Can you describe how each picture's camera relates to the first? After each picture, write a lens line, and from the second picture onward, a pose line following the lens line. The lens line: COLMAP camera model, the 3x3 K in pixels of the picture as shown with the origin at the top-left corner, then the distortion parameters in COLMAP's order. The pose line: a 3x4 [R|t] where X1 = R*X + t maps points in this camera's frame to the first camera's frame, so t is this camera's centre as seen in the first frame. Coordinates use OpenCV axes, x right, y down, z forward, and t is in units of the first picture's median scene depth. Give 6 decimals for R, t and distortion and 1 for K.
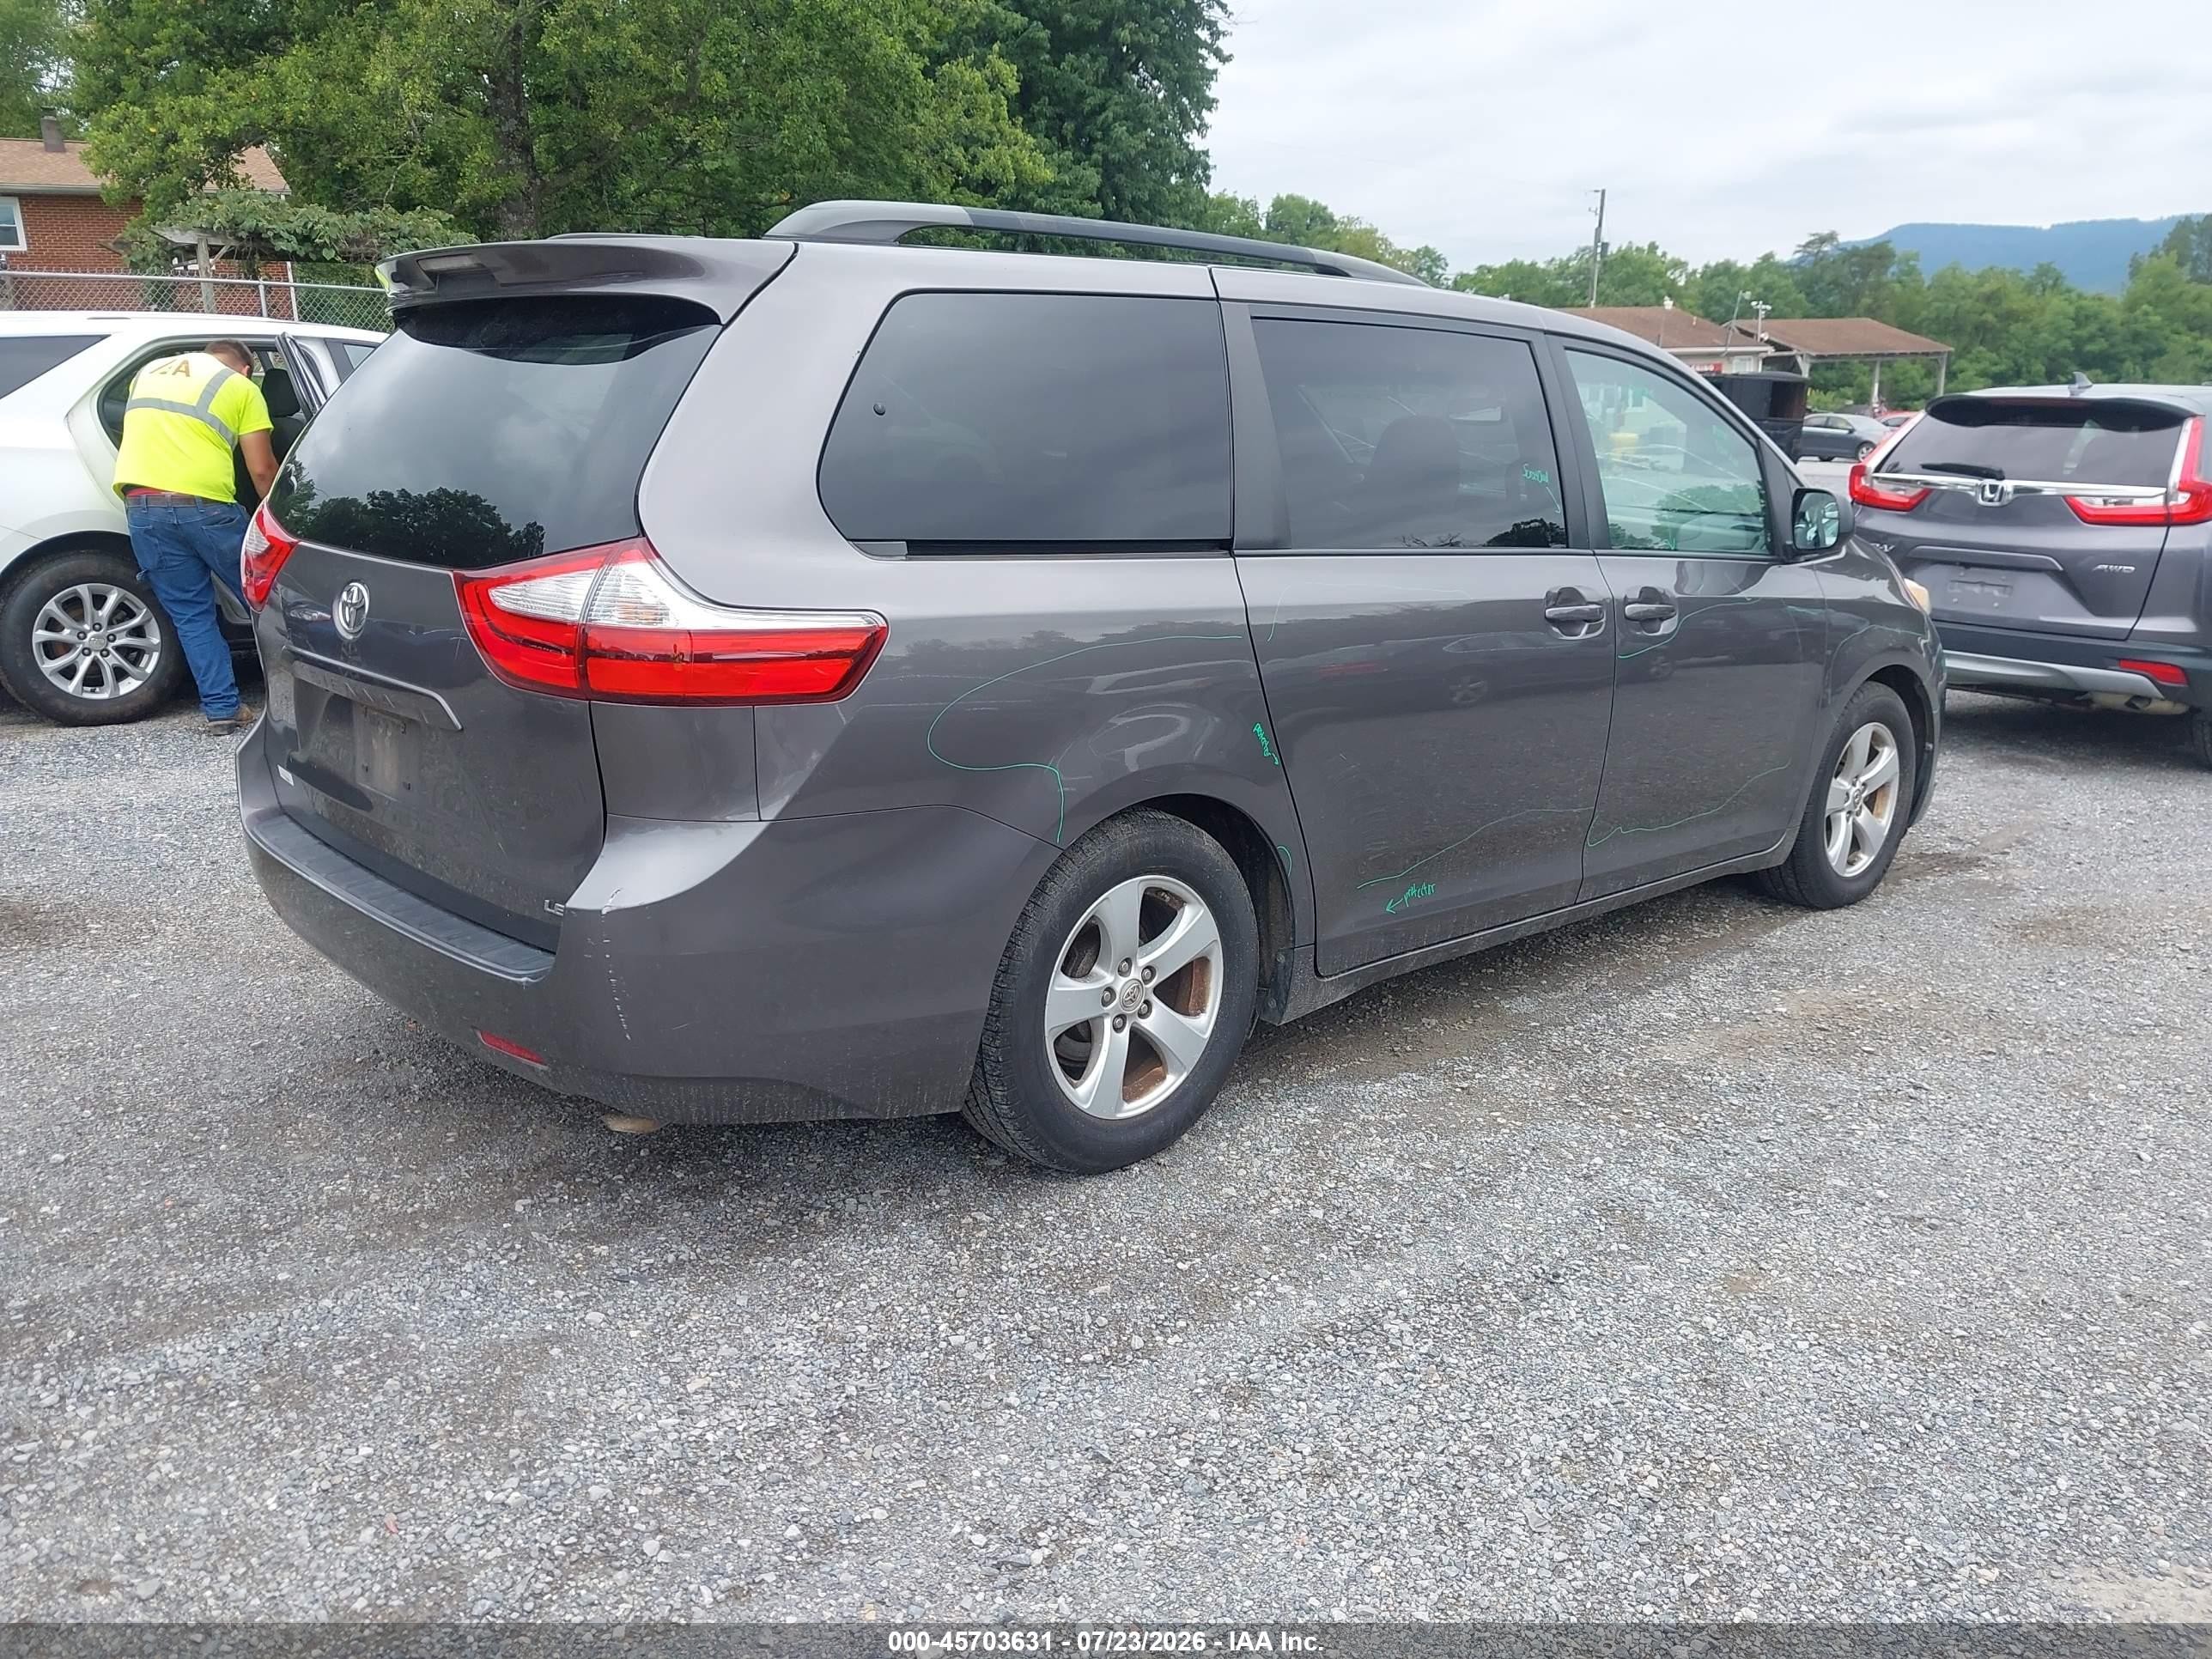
lens RADIAL K [[1743.5, 0, 1034.0], [0, 1743.5, 835.0], [0, 0, 1]] dist [0.009299, -0.010199]
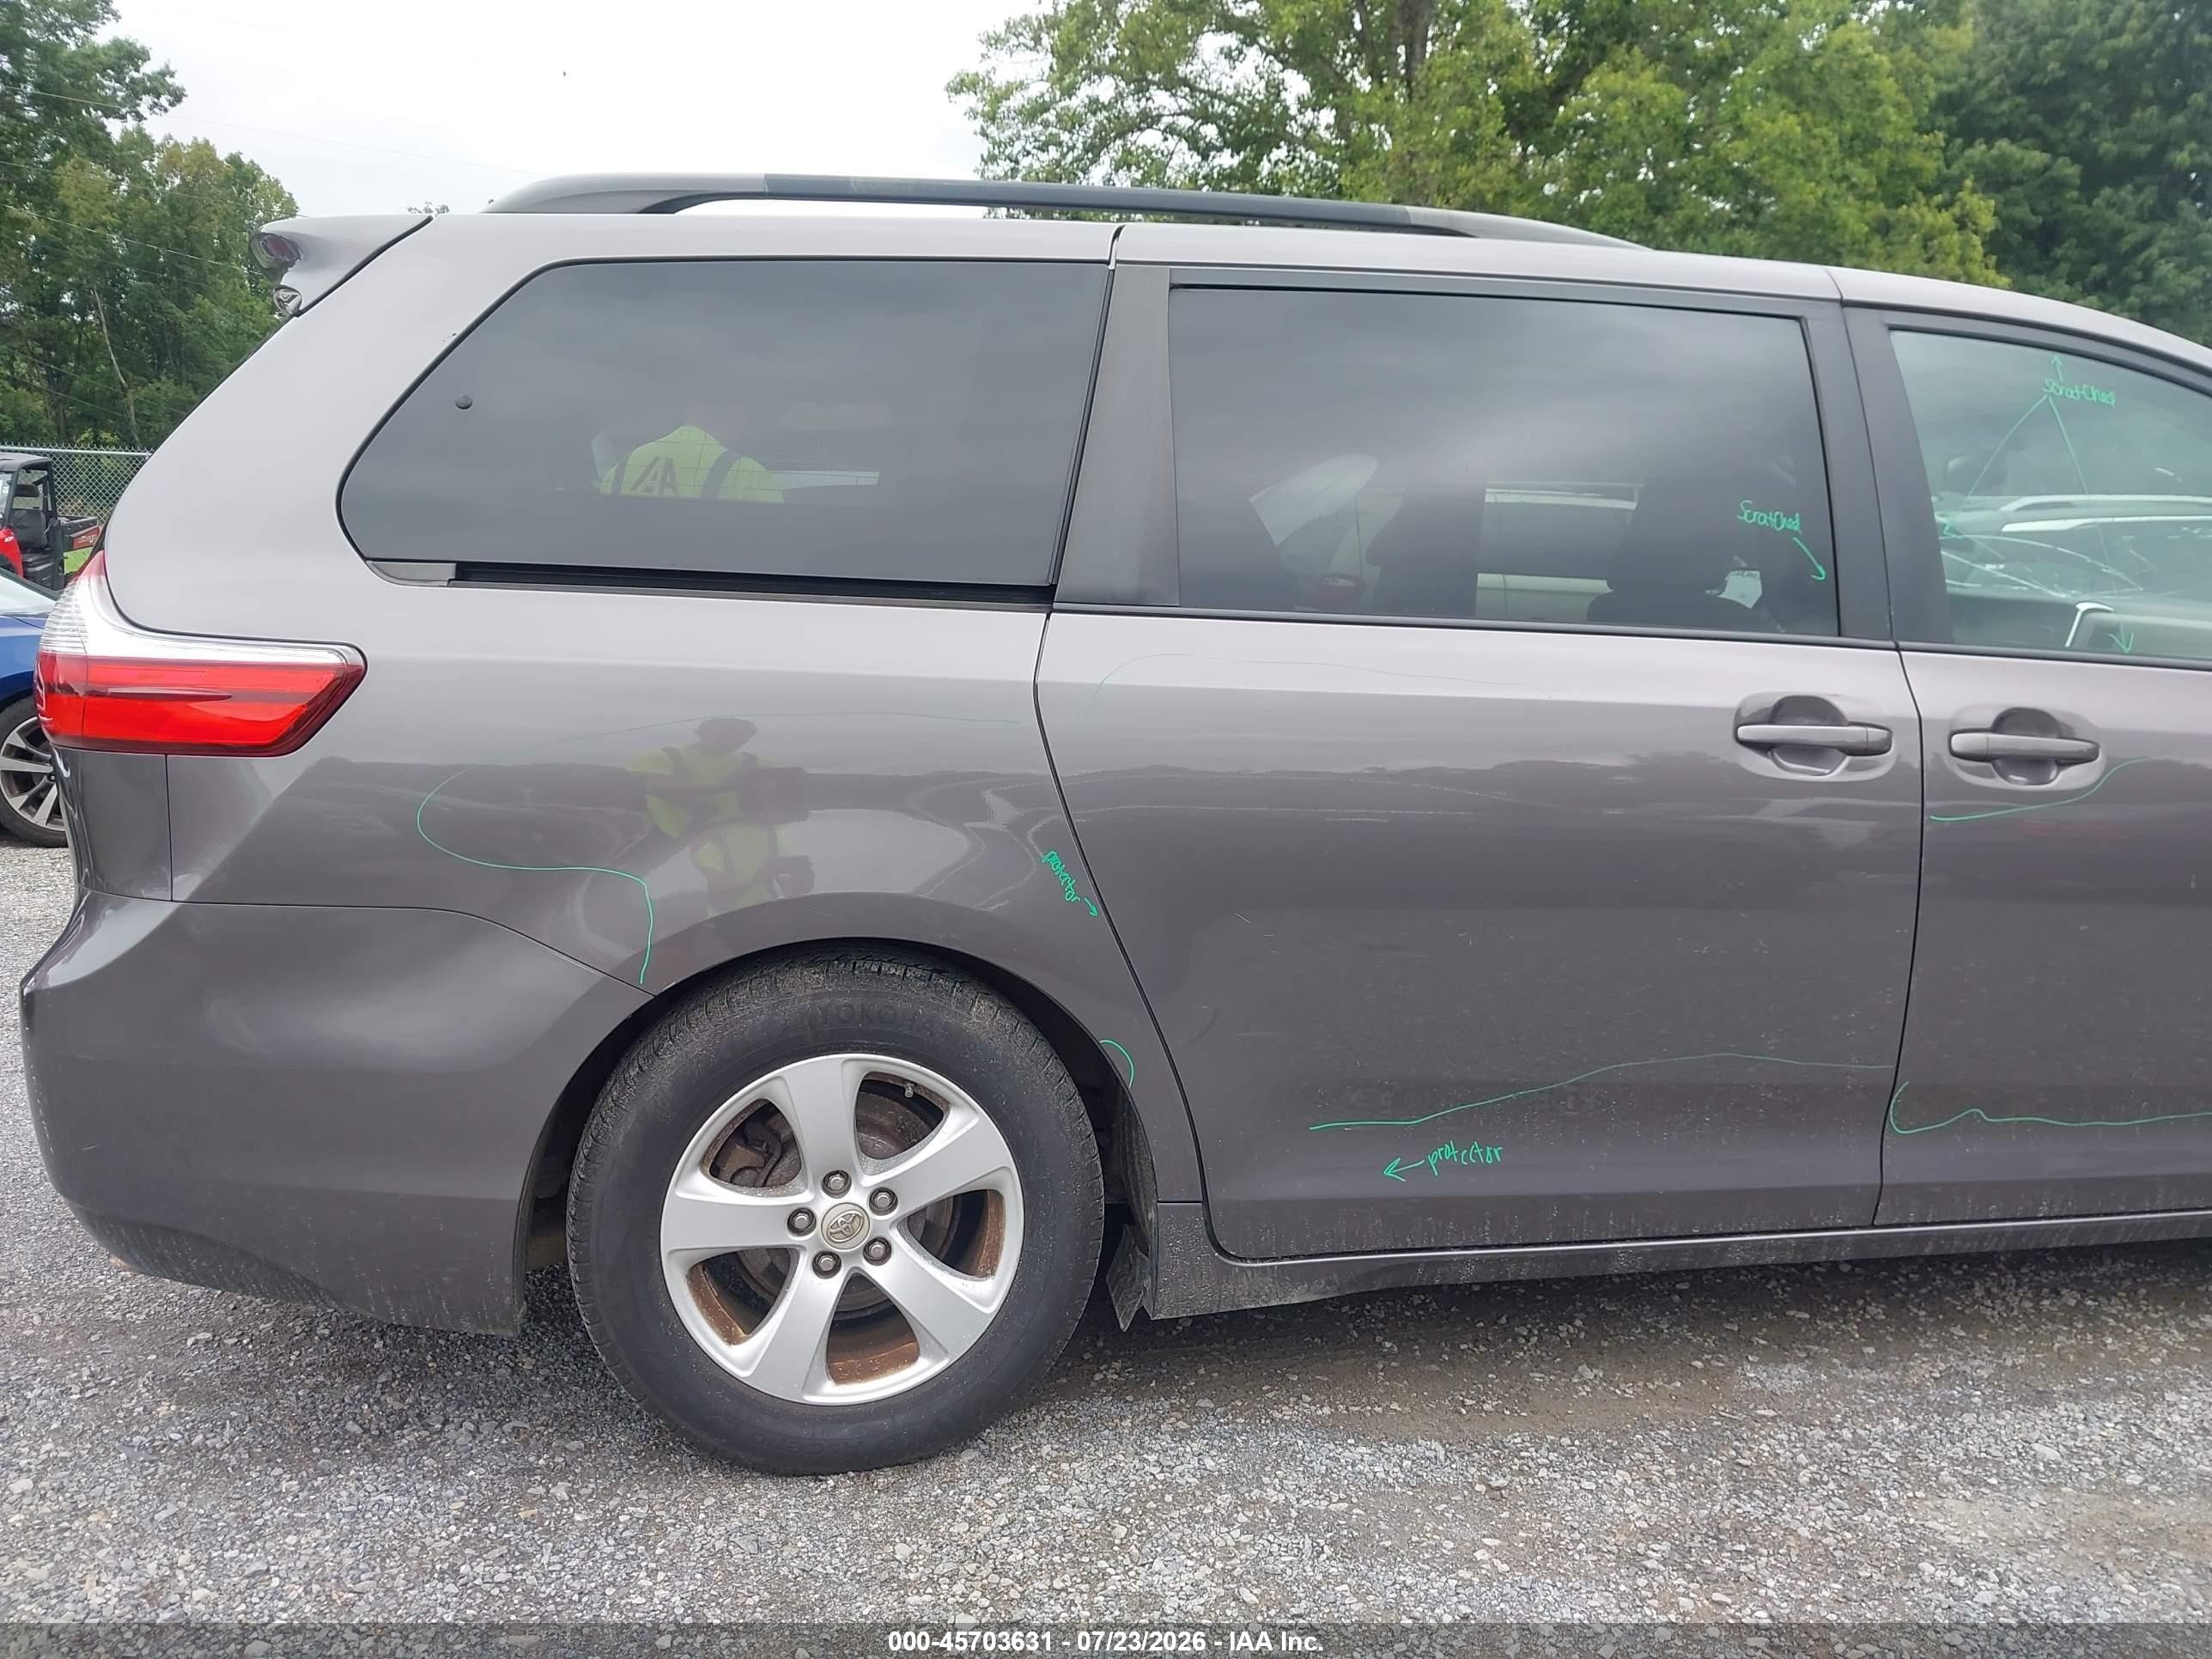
lens RADIAL K [[1772.3, 0, 1061.6], [0, 1772.3, 827.1], [0, 0, 1]] dist [0.003785, 0.004535]
pose [[0.860162, 0.055135, -0.507033, 0.336015], [-0.114221, 0.989713, -0.086151, -0.010483], [0.497067, 0.132017, 0.857611, 0.288114]]
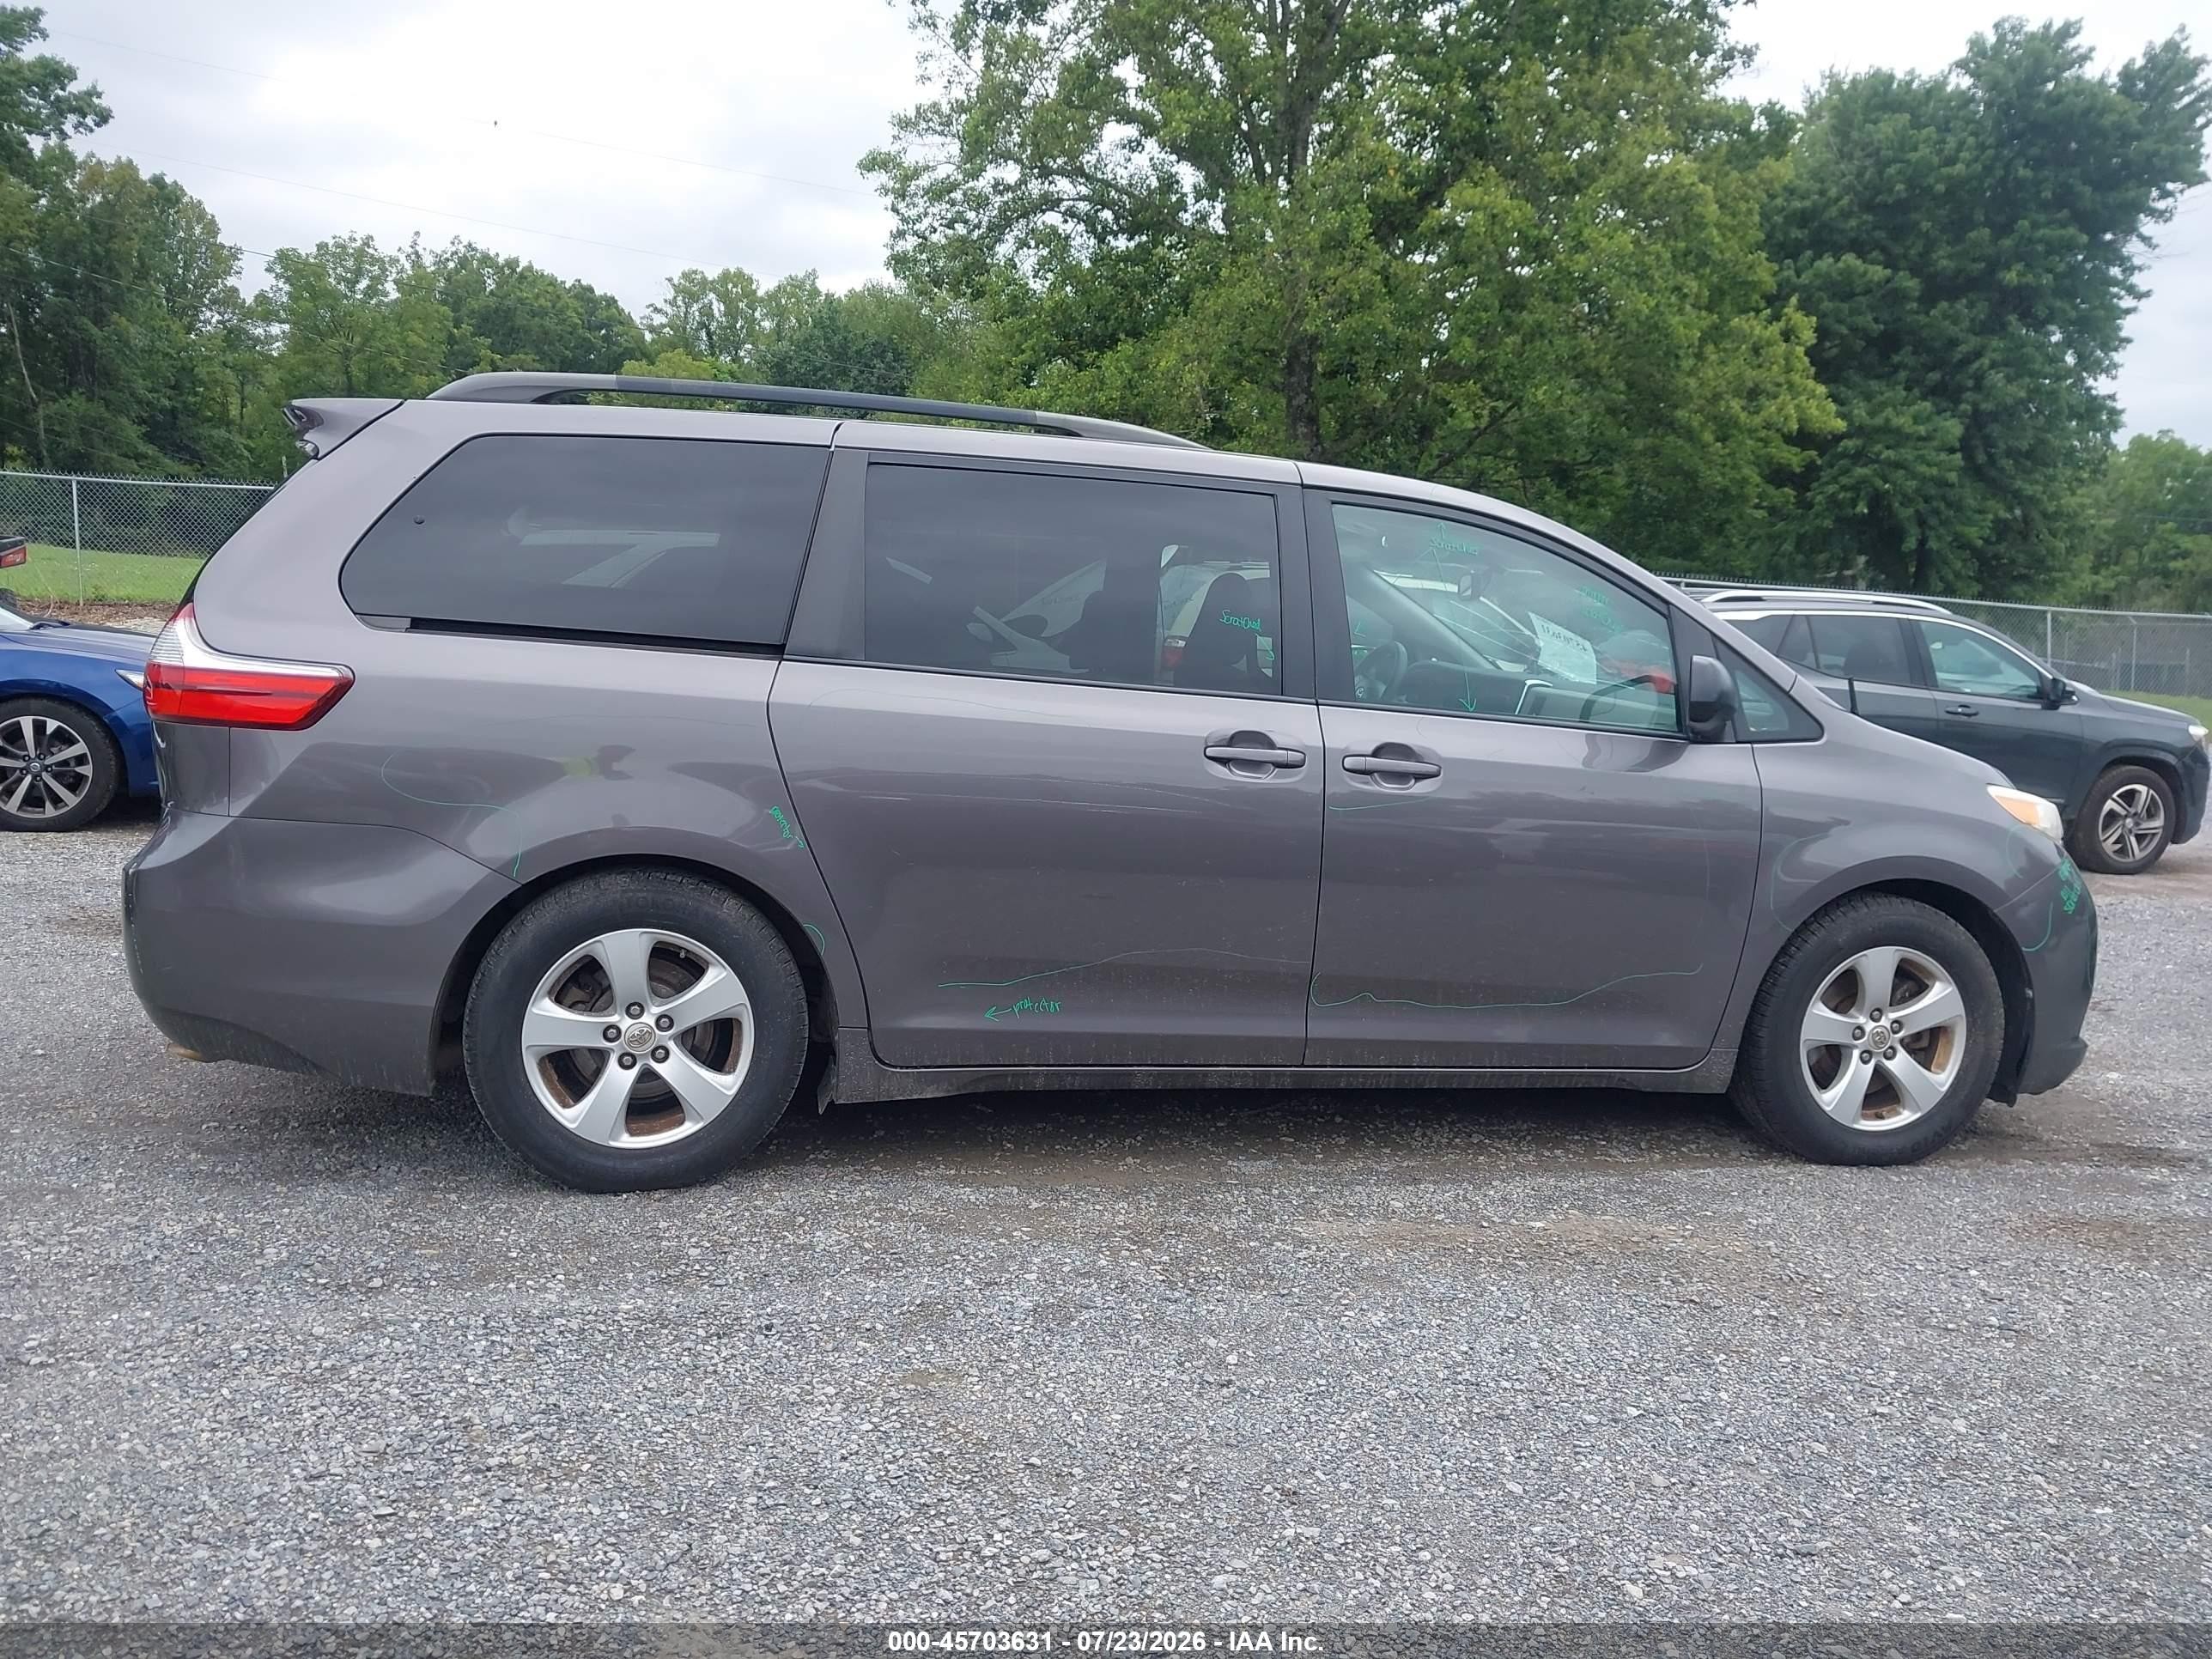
lens RADIAL K [[1773.2, 0, 1069.4], [0, 1773.2, 832.7], [0, 0, 1]] dist [0.009500, -0.006029]
pose [[0.883844, 0.068238, -0.462779, 0.571691], [-0.137162, 0.983624, -0.116923, 0.040417], [0.447222, 0.166818, 0.878729, 0.068782]]
